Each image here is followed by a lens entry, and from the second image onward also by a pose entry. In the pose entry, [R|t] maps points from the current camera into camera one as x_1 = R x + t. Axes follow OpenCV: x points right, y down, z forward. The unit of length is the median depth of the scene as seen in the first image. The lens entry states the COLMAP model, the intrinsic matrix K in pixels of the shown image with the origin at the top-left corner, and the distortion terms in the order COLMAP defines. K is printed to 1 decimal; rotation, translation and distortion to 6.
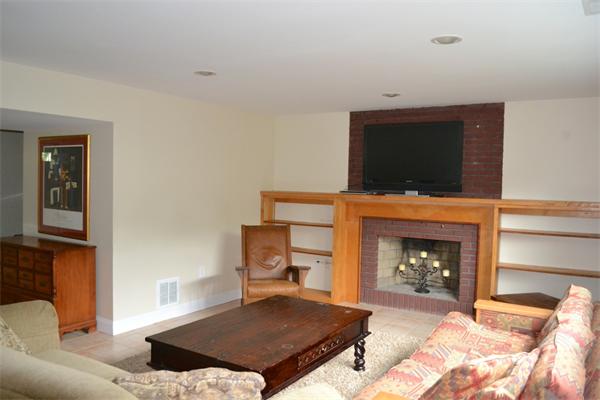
lens RADIAL K [[482.5, 0, 300.8], [0, 482.5, 201.1], [0, 0, 1]] dist [-0.070410, -0.002403]
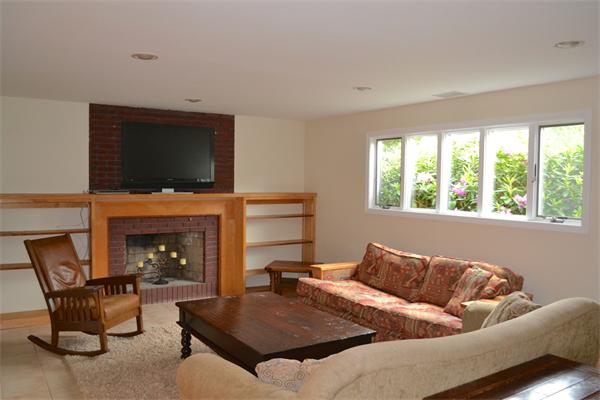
lens RADIAL K [[482.5, 0, 301.0], [0, 482.5, 199.2], [0, 0, 1]] dist [-0.070410, -0.002403]
pose [[0.430098, -0.047663, 0.901523, -0.597986], [0.032658, 0.998773, 0.037224, -0.027755], [-0.902191, 0.013431, 0.431127, 0.281599]]
